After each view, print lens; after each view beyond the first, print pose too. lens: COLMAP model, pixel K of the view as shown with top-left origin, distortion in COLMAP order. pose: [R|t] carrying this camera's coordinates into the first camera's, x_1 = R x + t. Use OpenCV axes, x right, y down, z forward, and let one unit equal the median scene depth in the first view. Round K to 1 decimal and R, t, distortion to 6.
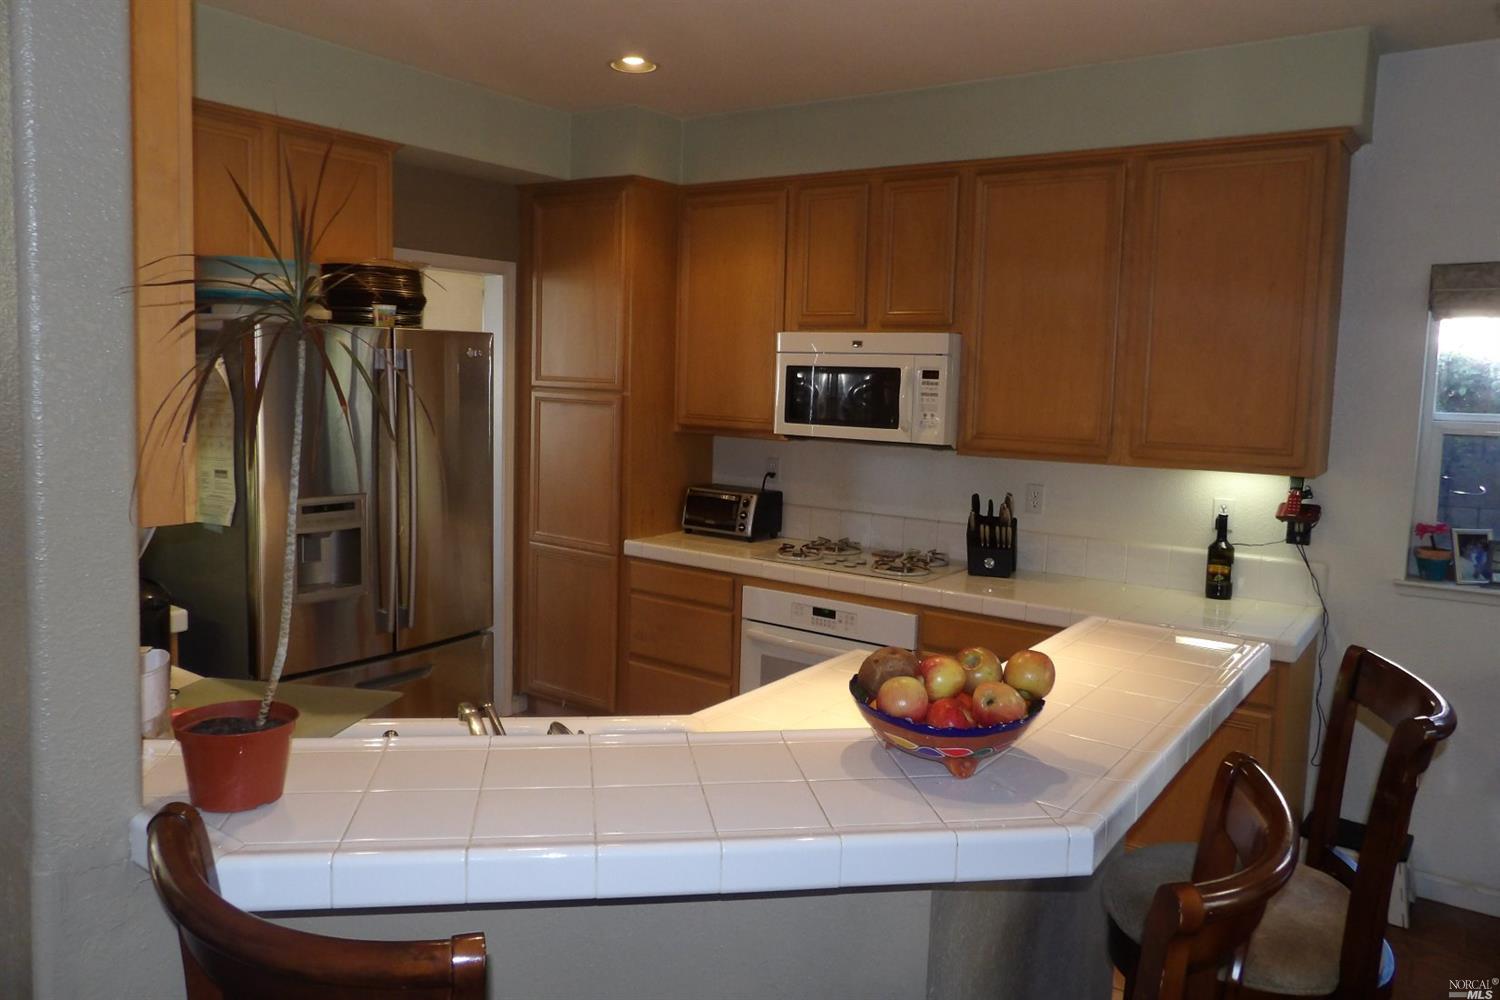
lens RADIAL K [[1072.8, 0, 746.2], [0, 1072.8, 466.5], [0, 0, 1]] dist [-0.015942, -0.000150]
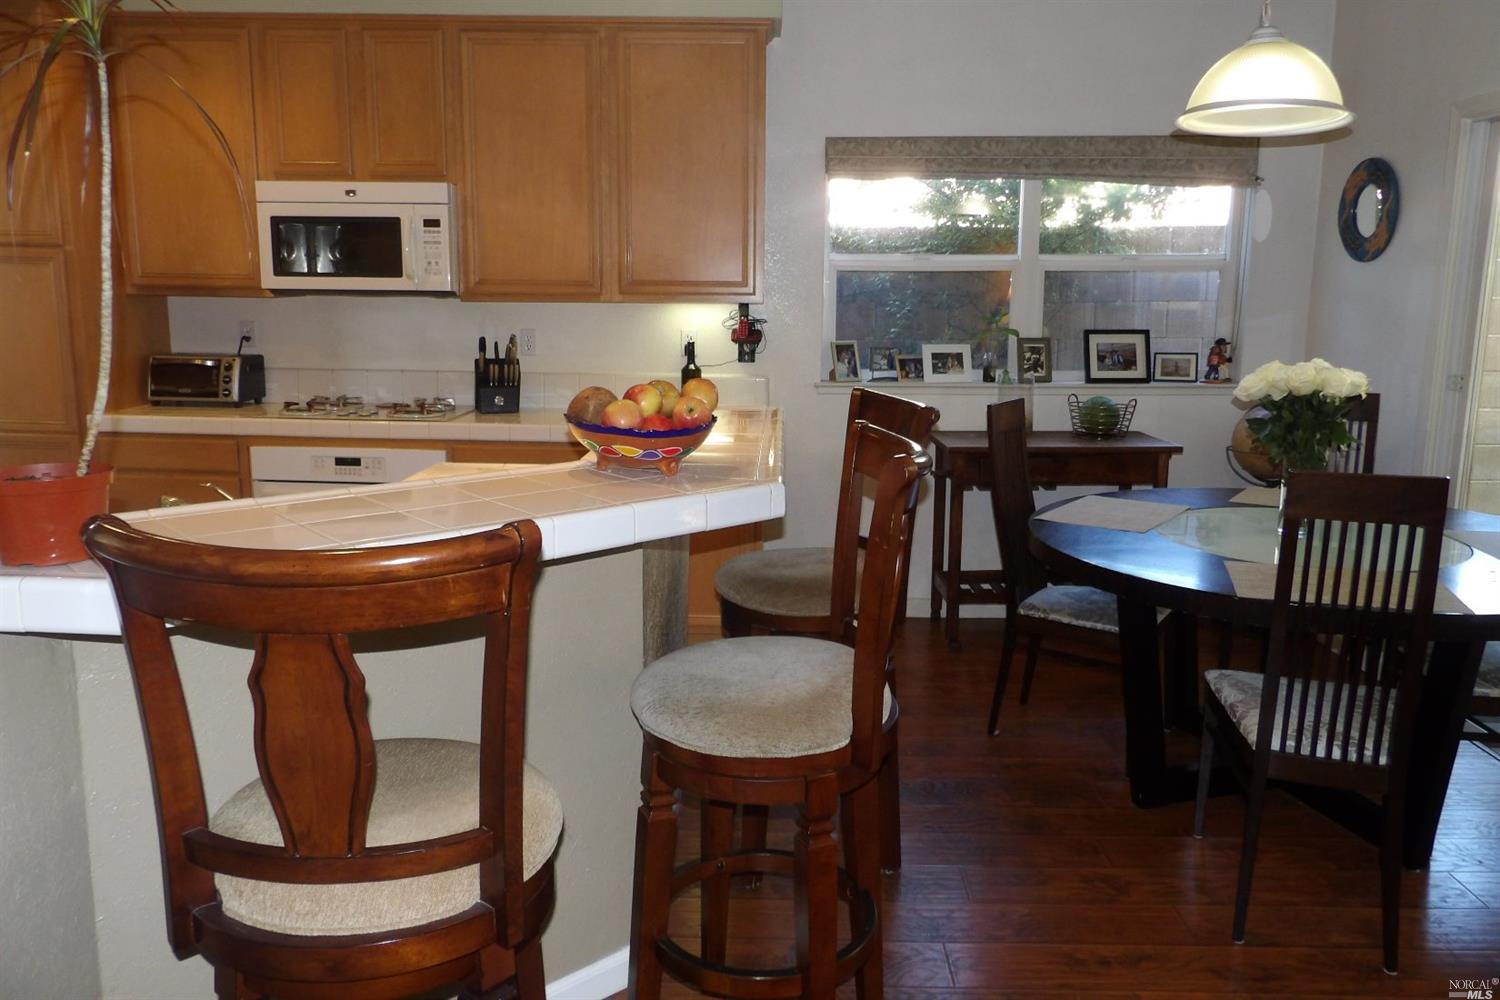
lens RADIAL K [[1072.8, 0, 746.2], [0, 1072.8, 466.5], [0, 0, 1]] dist [-0.015942, -0.000150]
pose [[0.832477, -0.107191, 0.543591, -0.161430], [0.059924, 0.992771, 0.103995, 0.057984], [-0.550809, -0.053999, 0.832883, -0.046214]]
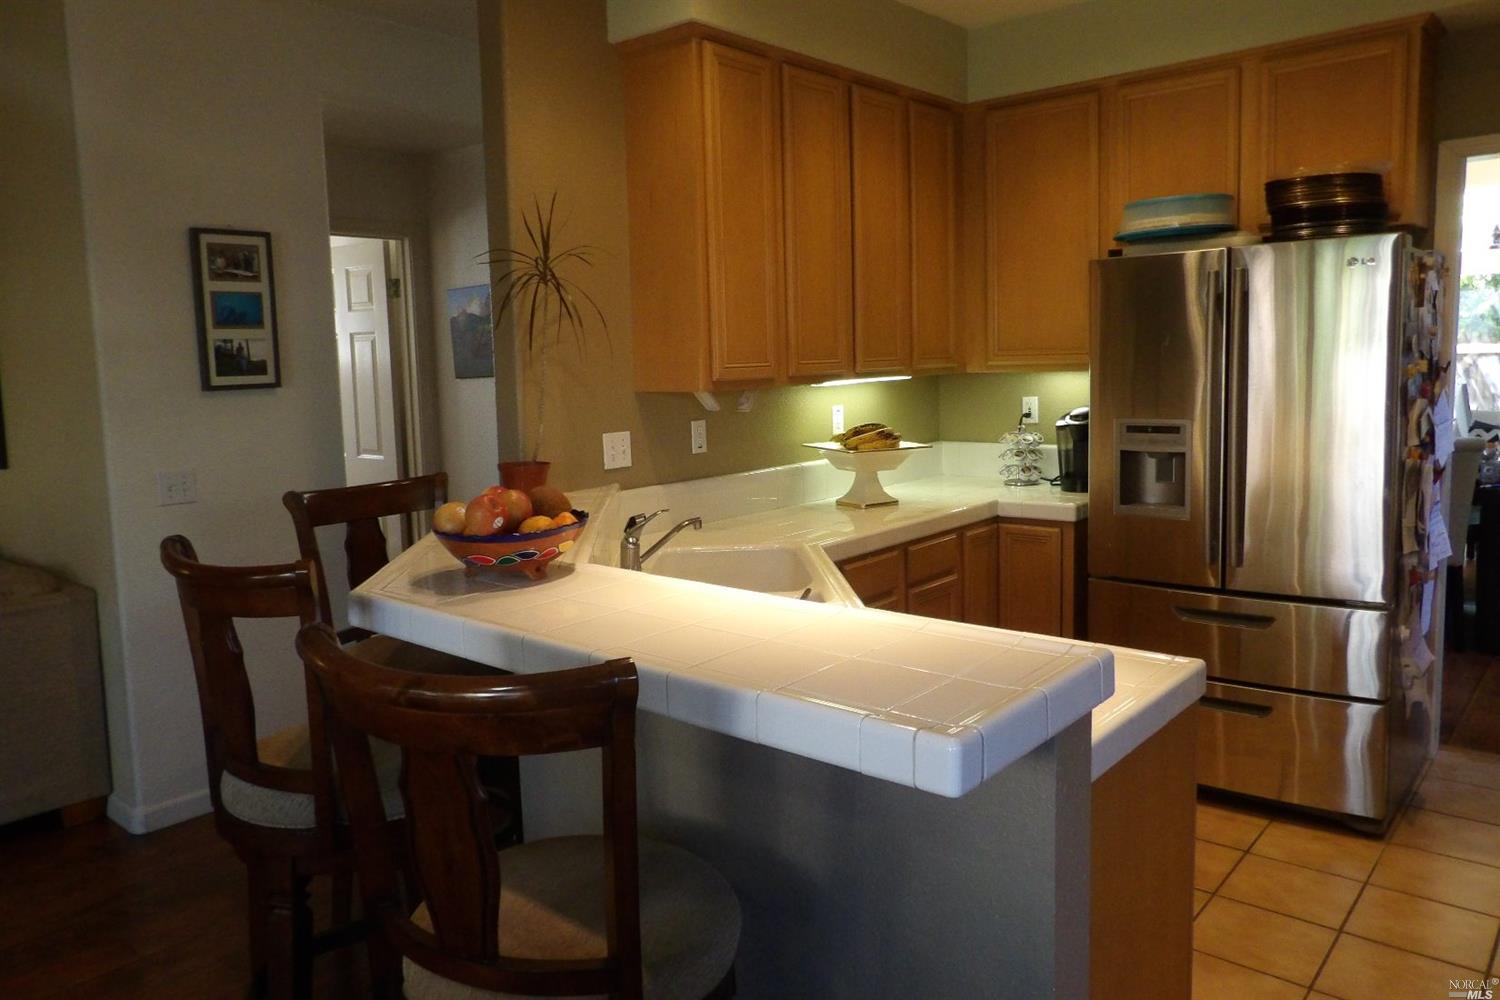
lens RADIAL K [[1078.4, 0, 752.4], [0, 1078.4, 478.0], [0, 0, 1]] dist [-0.034036, 0.039450]
pose [[-0.092121, 0.087548, -0.991892, 0.564344], [-0.057203, 0.994017, 0.093048, 0.007745], [0.994103, 0.065311, -0.086562, 0.561669]]
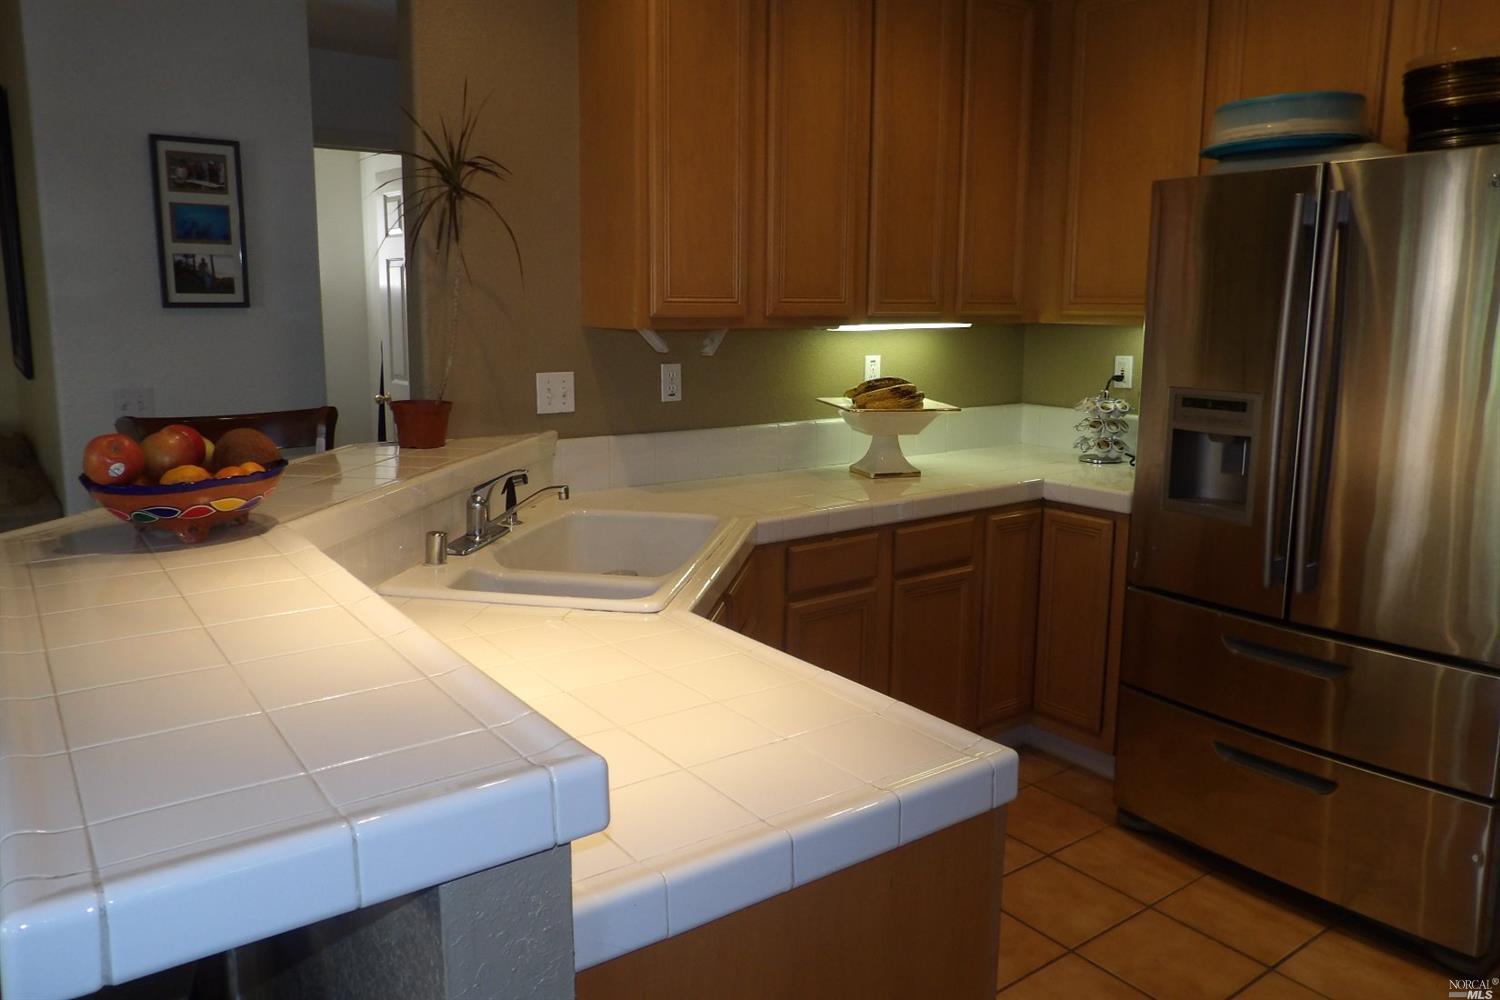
lens RADIAL K [[1078.4, 0, 752.4], [0, 1078.4, 478.0], [0, 0, 1]] dist [-0.034036, 0.039450]
pose [[-0.315662, 0.121078, -0.941115, 0.393392], [-0.095459, 0.982741, 0.158451, -0.001560], [0.944058, 0.139855, -0.298657, 0.739017]]
